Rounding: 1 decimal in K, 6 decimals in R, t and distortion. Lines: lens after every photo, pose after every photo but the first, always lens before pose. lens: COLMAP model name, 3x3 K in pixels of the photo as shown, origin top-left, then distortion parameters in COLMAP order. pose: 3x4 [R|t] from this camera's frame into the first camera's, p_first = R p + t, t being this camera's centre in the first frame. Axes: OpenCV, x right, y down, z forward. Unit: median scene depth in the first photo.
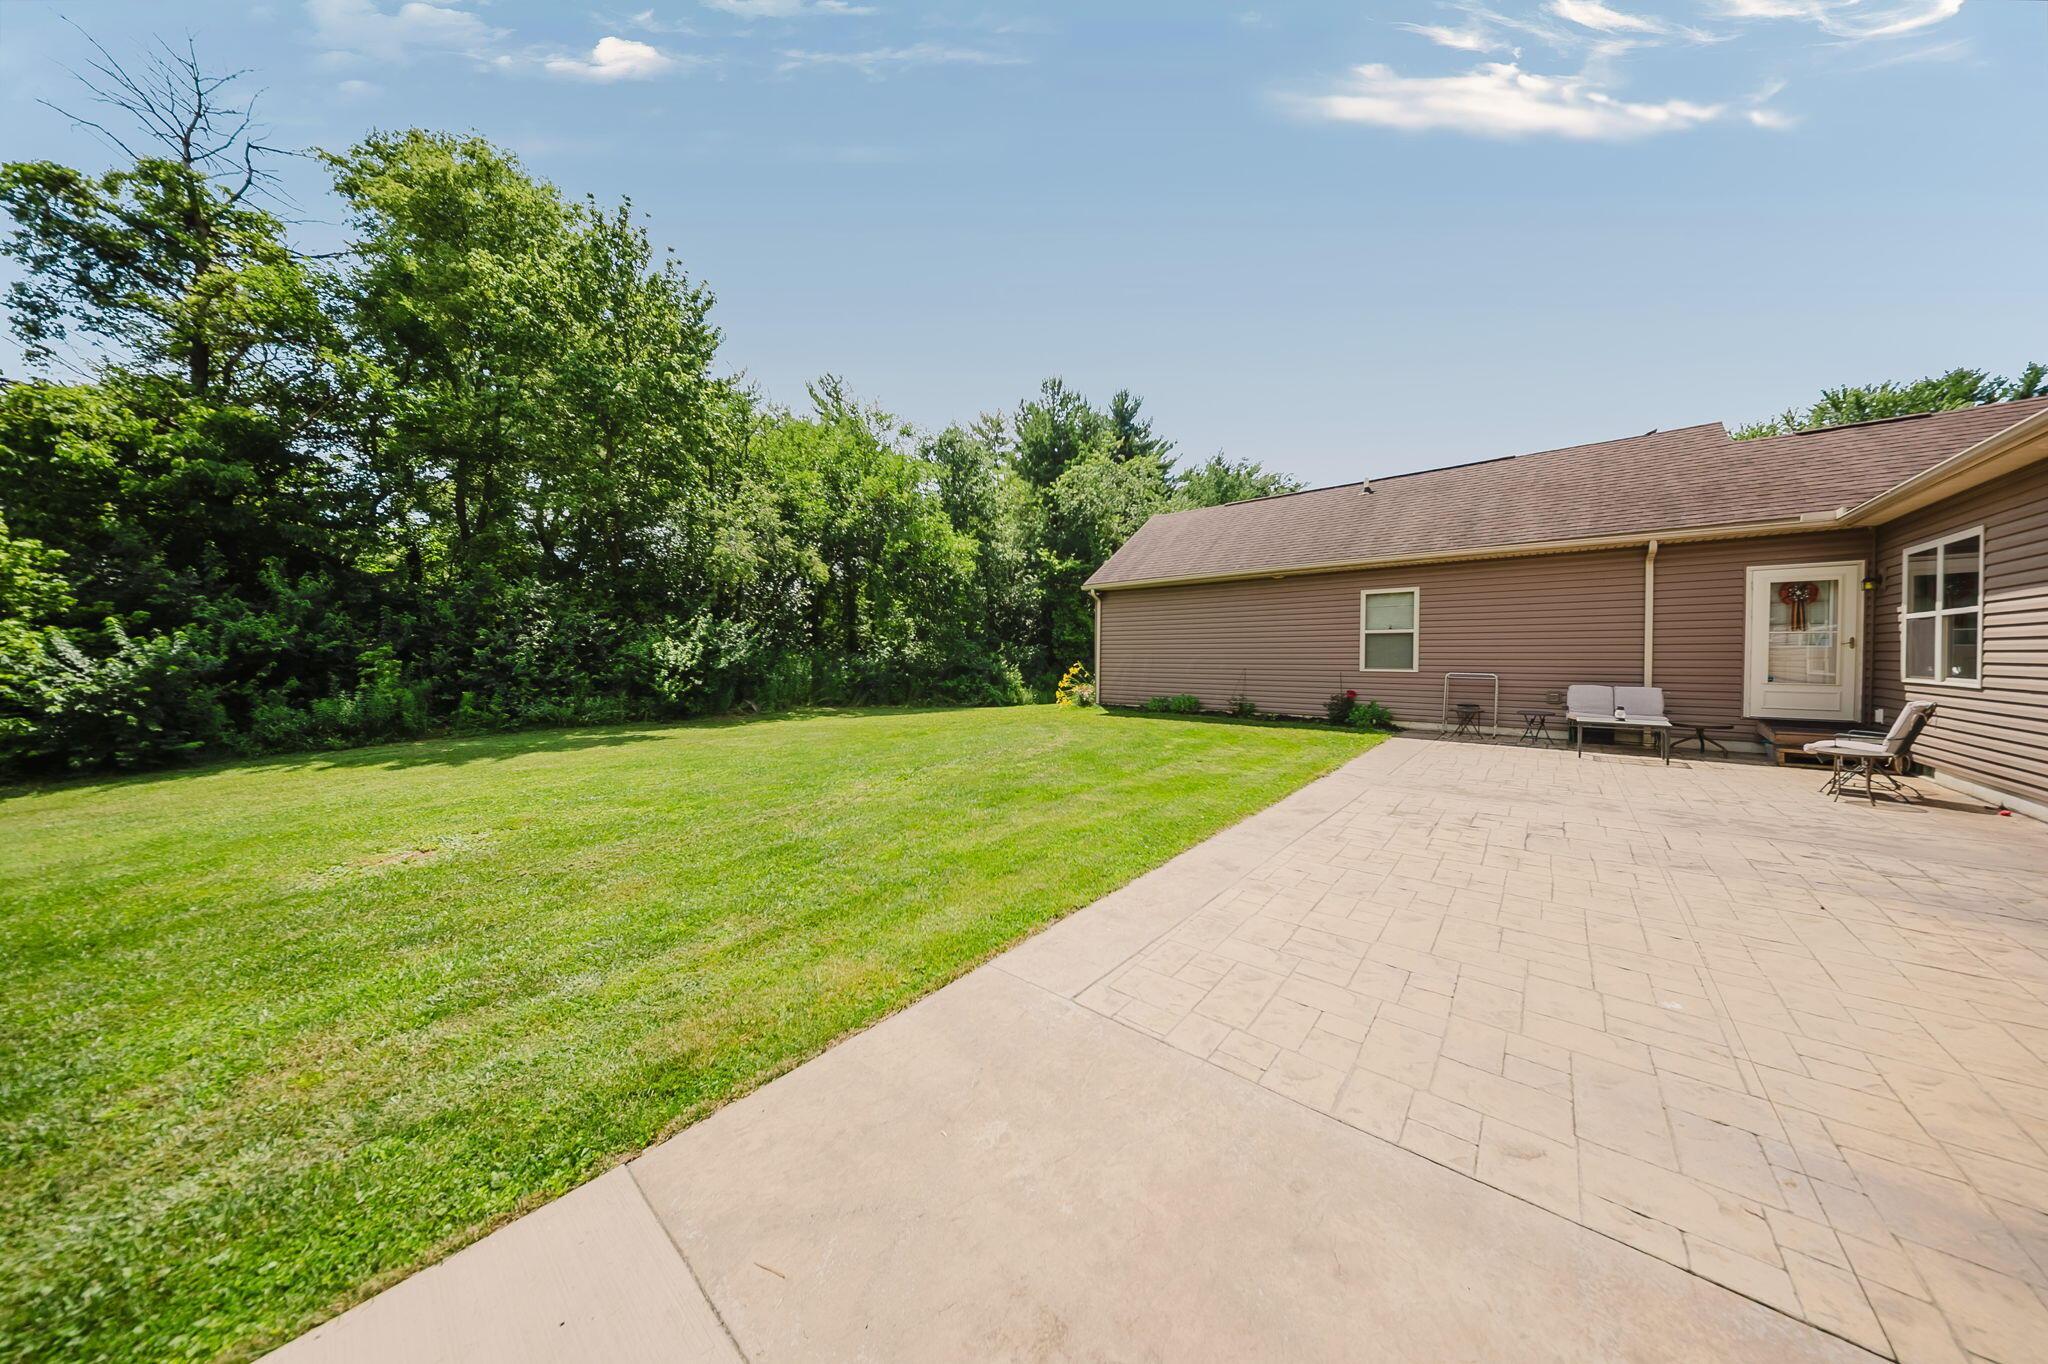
lens RADIAL K [[610.7, 0, 1017.0], [0, 610.7, 669.4], [0, 0, 1]] dist [0.000485, -0.002259]
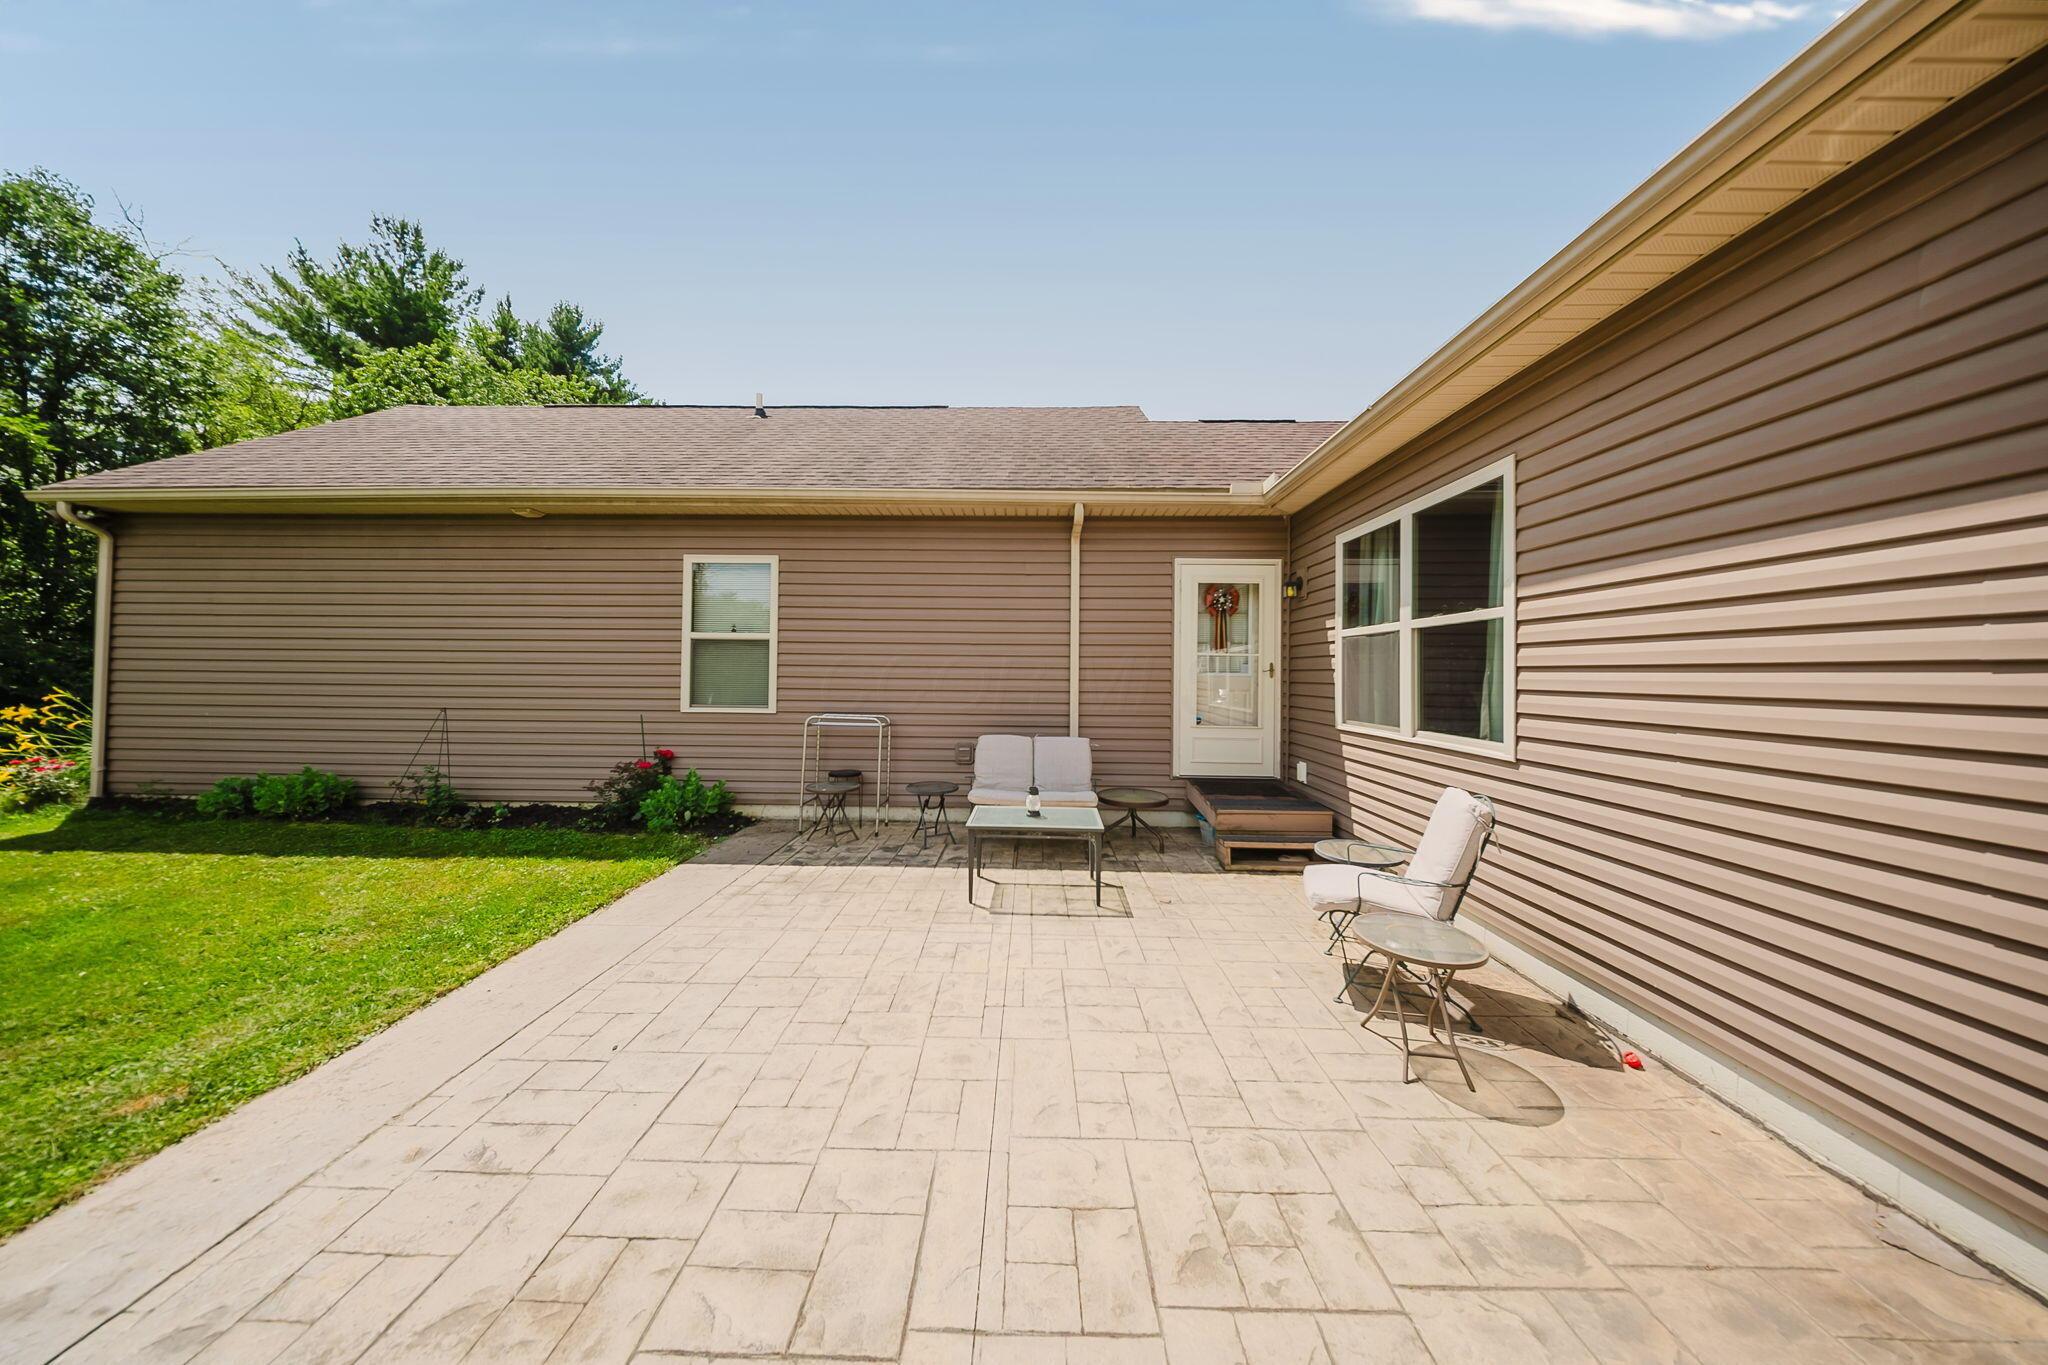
lens RADIAL K [[610.7, 0, 1017.0], [0, 610.7, 669.9], [0, 0, 1]] dist [0.000485, -0.002259]
pose [[0.770036, 0.013772, 0.637852, 0.628513], [0.002697, 0.999688, -0.024840, -0.025112], [-0.637995, 0.020847, 0.769758, 0.590071]]
